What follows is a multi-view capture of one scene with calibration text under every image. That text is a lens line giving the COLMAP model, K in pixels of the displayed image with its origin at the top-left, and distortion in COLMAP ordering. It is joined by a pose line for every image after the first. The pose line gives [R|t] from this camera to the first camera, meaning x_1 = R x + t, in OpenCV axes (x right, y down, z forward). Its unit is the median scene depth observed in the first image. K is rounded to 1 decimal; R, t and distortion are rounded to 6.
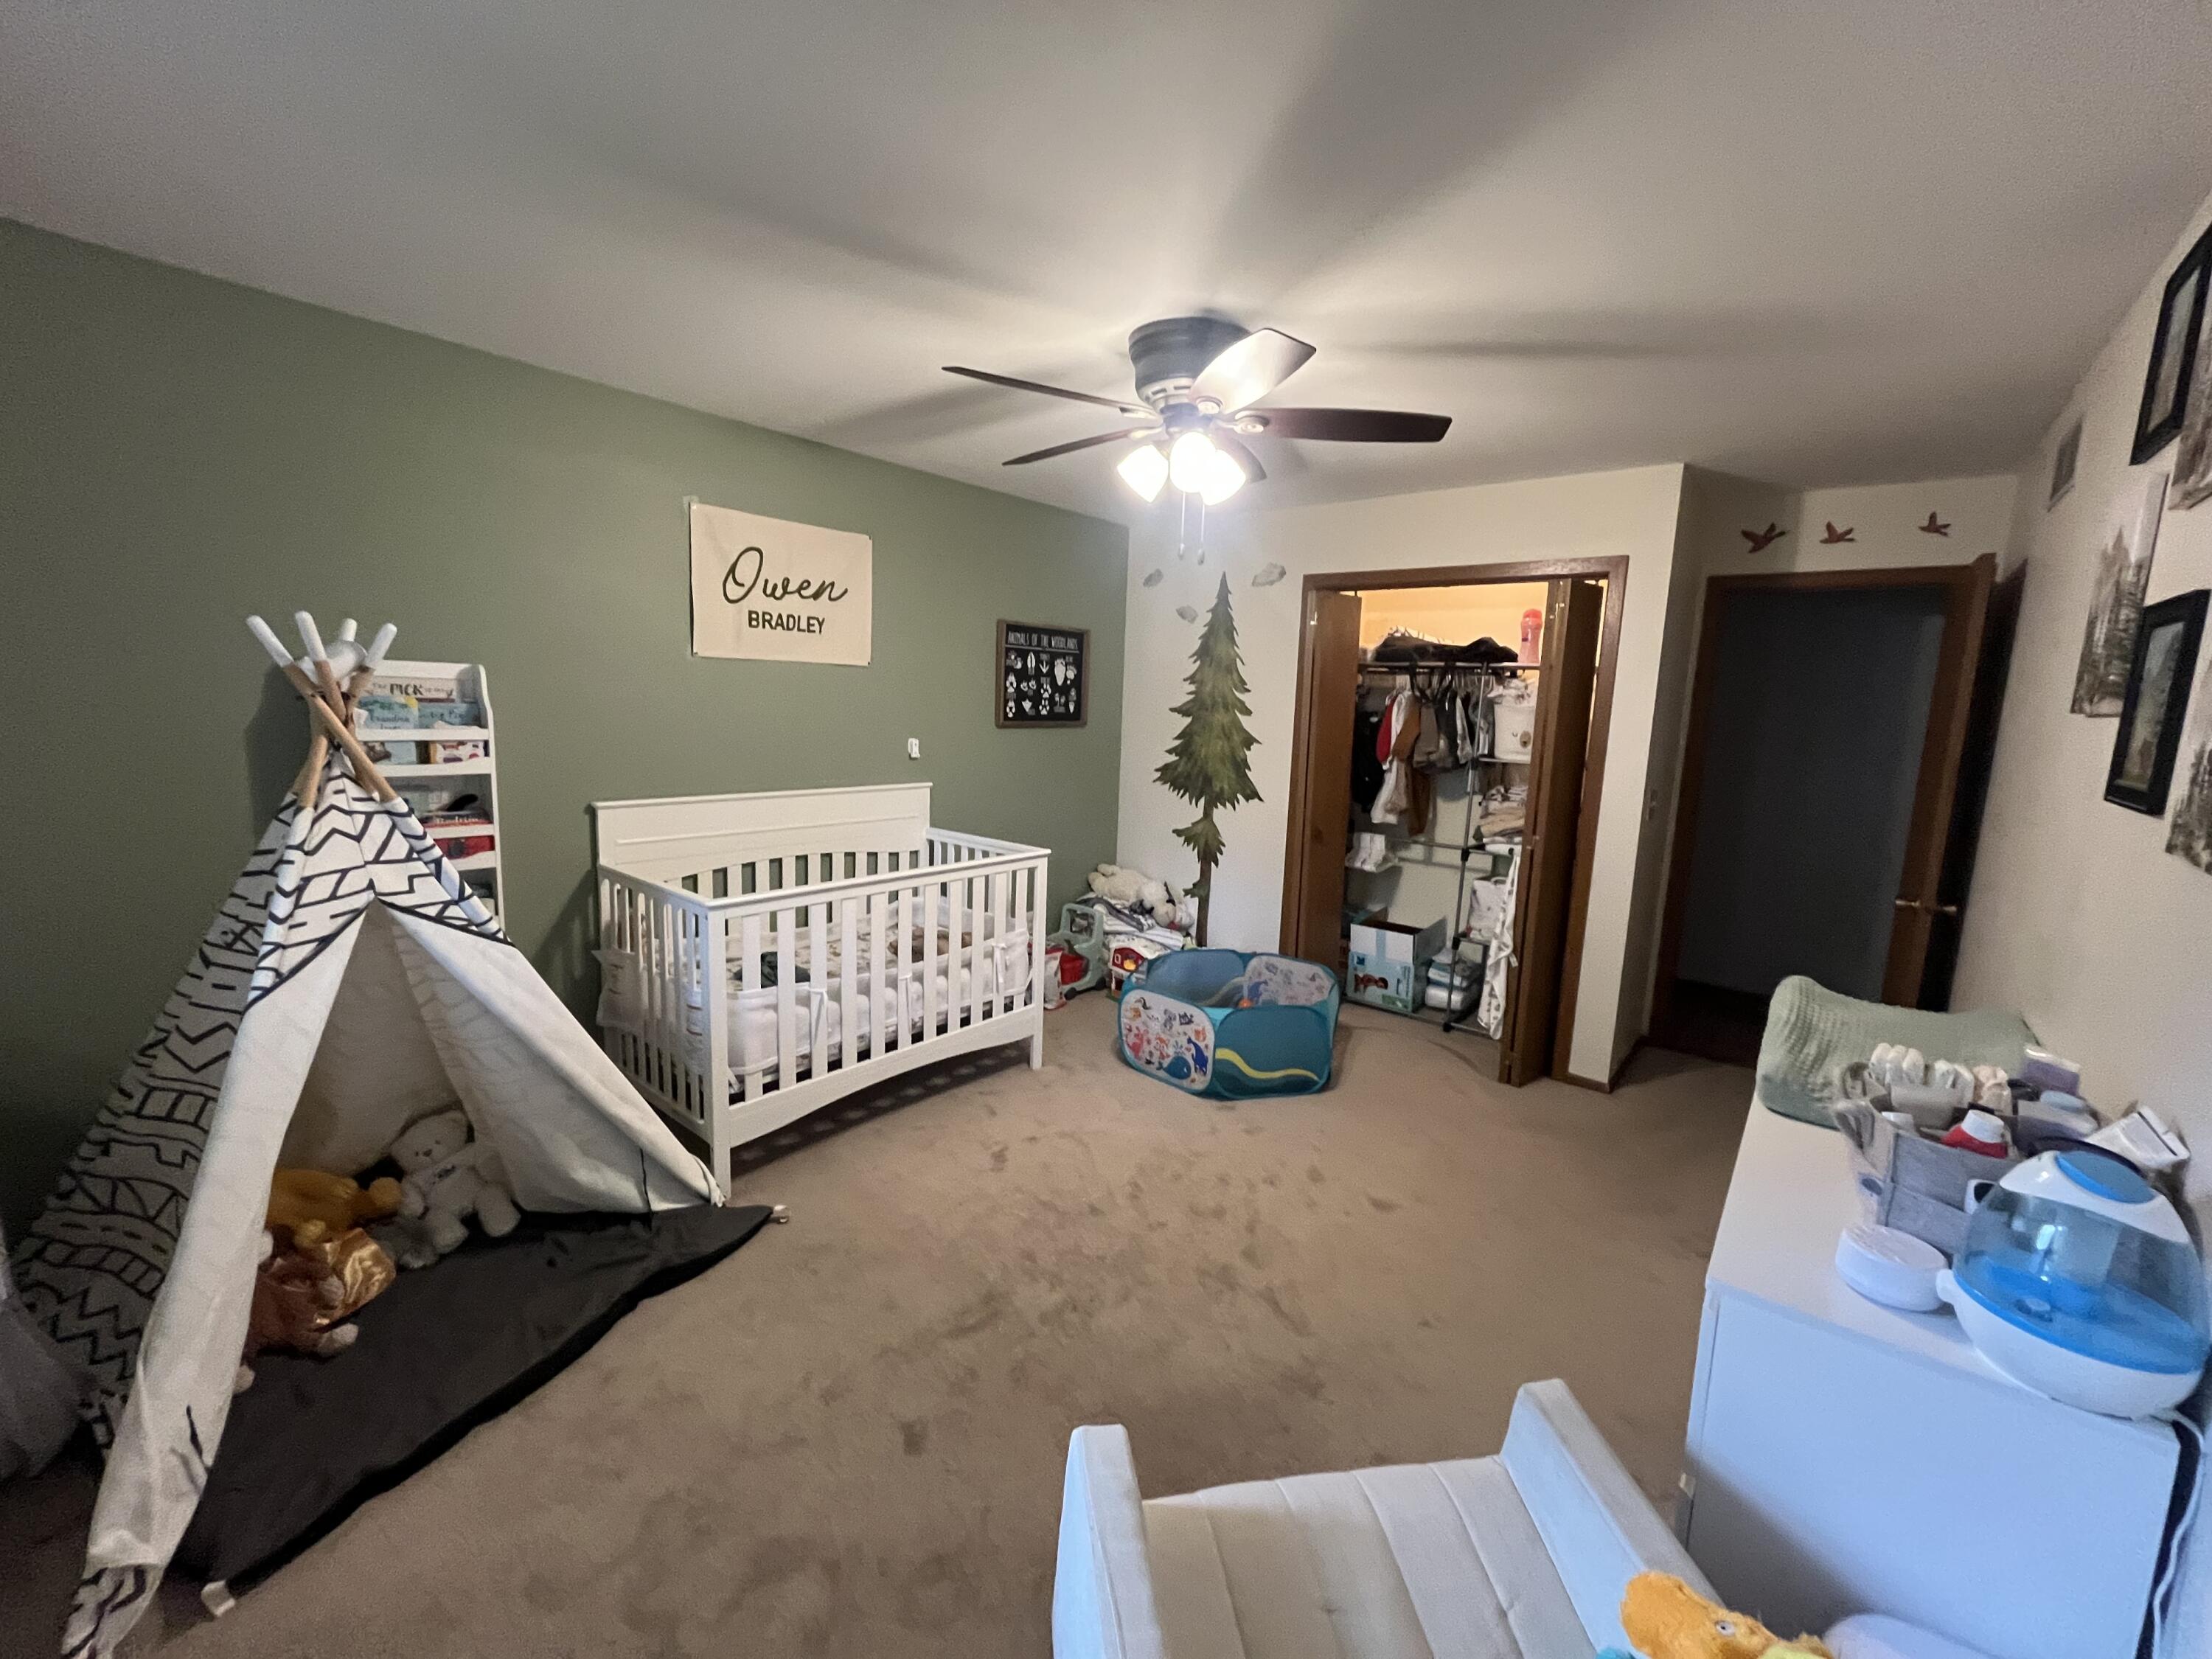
lens RADIAL K [[890.3, 0, 1106.0], [0, 890.3, 829.5], [0, 0, 1]] dist [-0.017475, 0.000062]
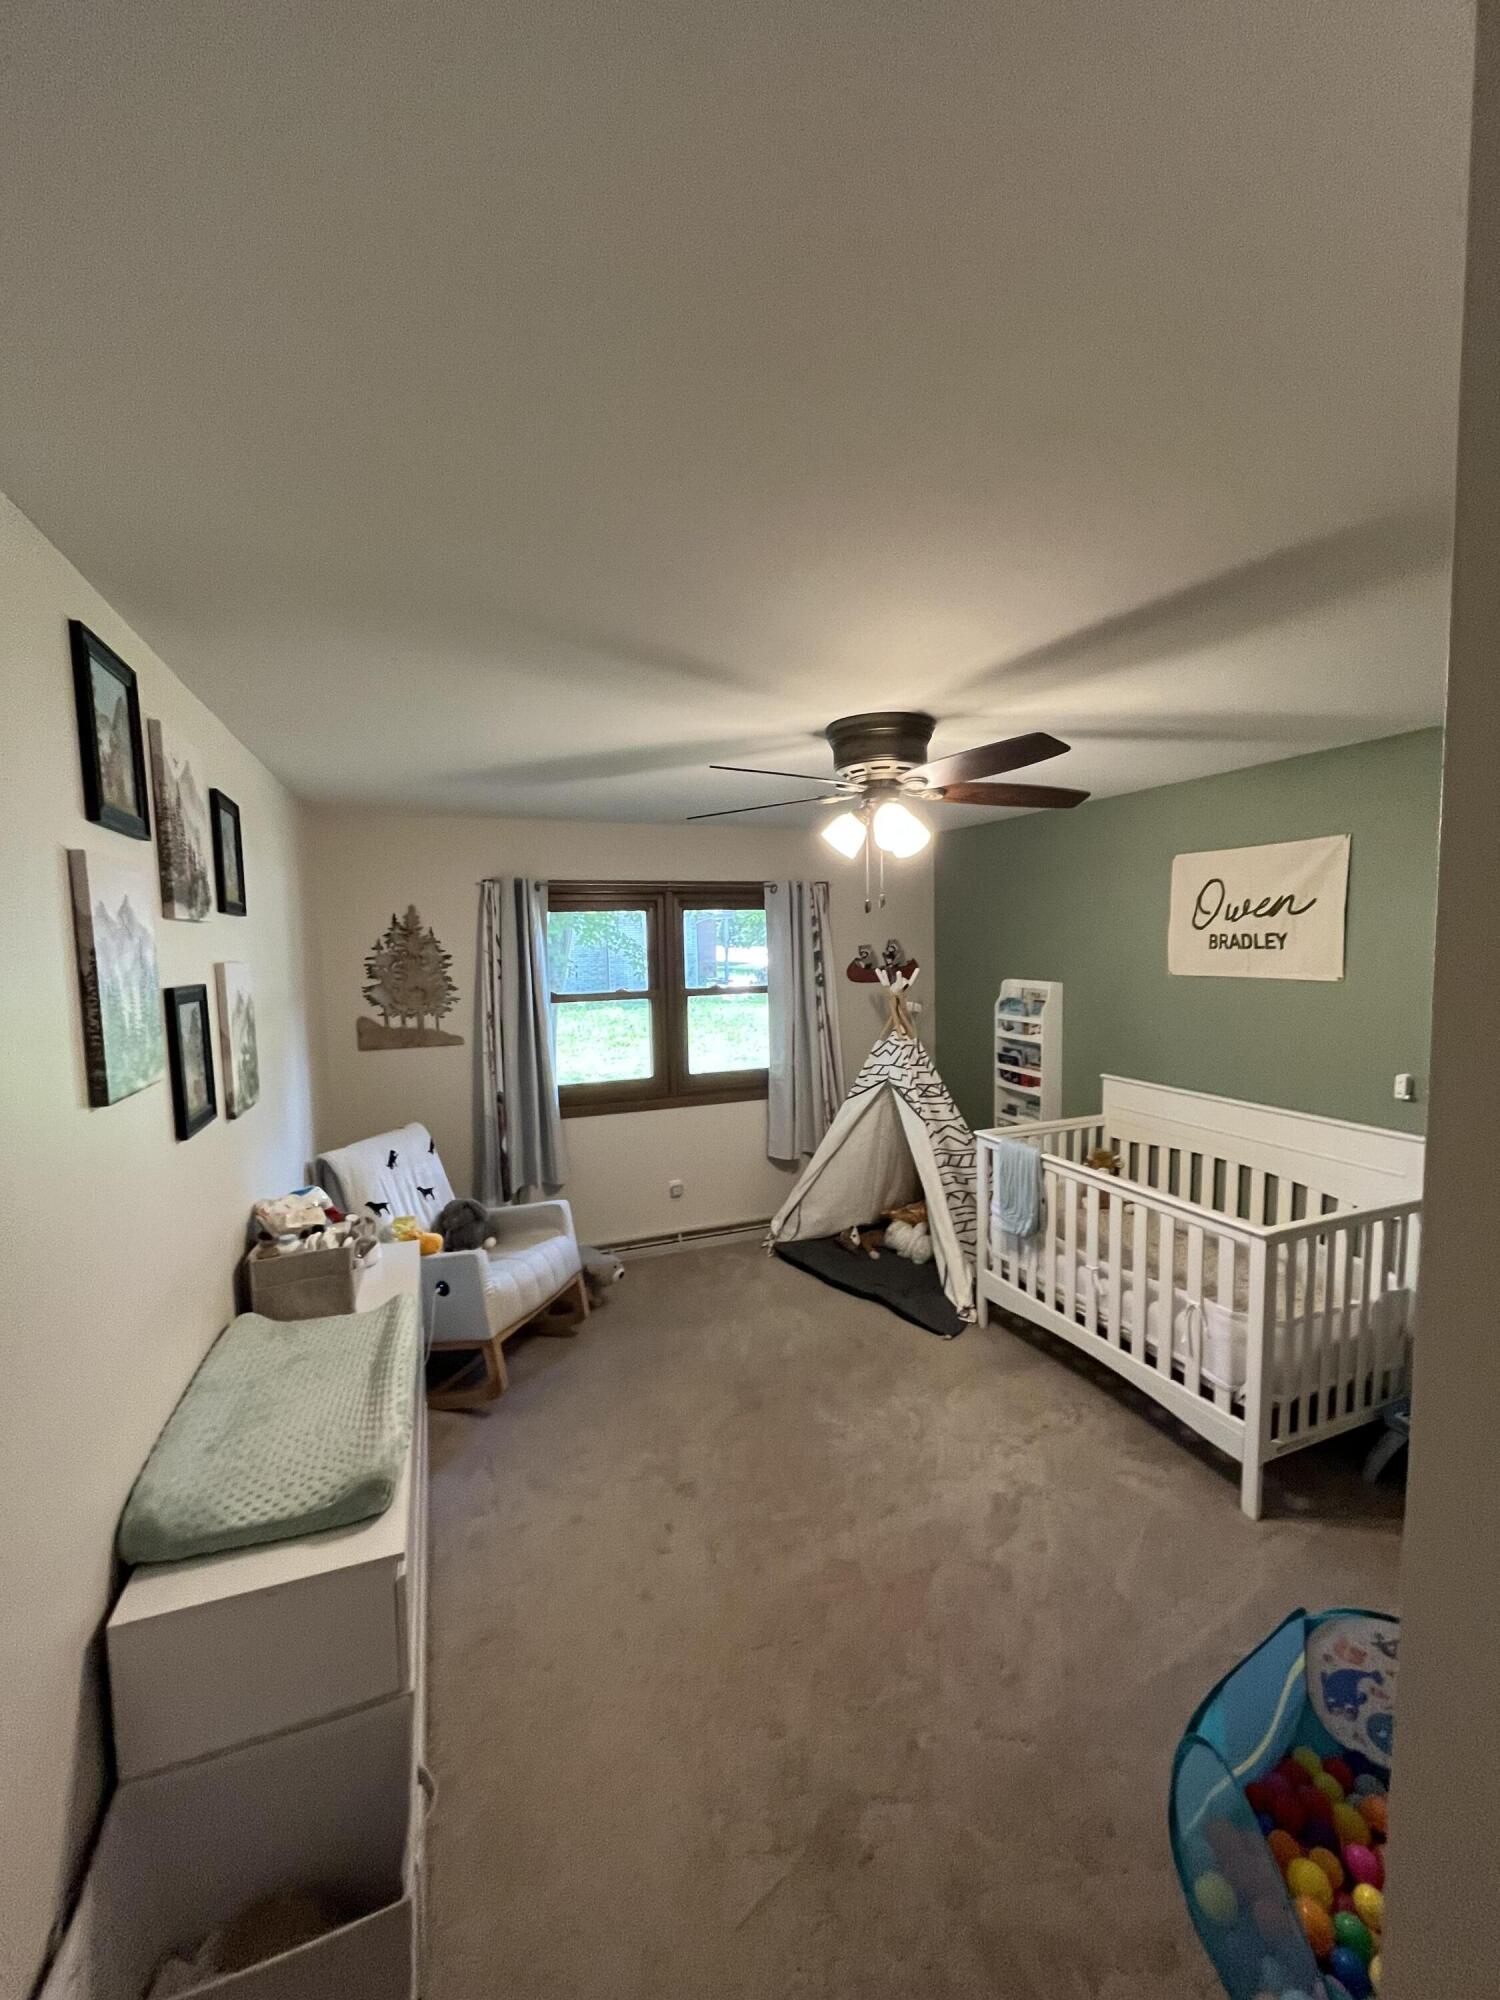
lens RADIAL K [[805.0, 0, 751.9], [0, 805.0, 1032.0], [0, 0, 1]] dist [-0.017475, 0.000062]
pose [[-0.489175, 0.068276, -0.869509, 0.761650], [-0.130939, 0.979884, 0.150608, -0.196630], [0.862301, 0.187526, -0.470395, 0.973543]]
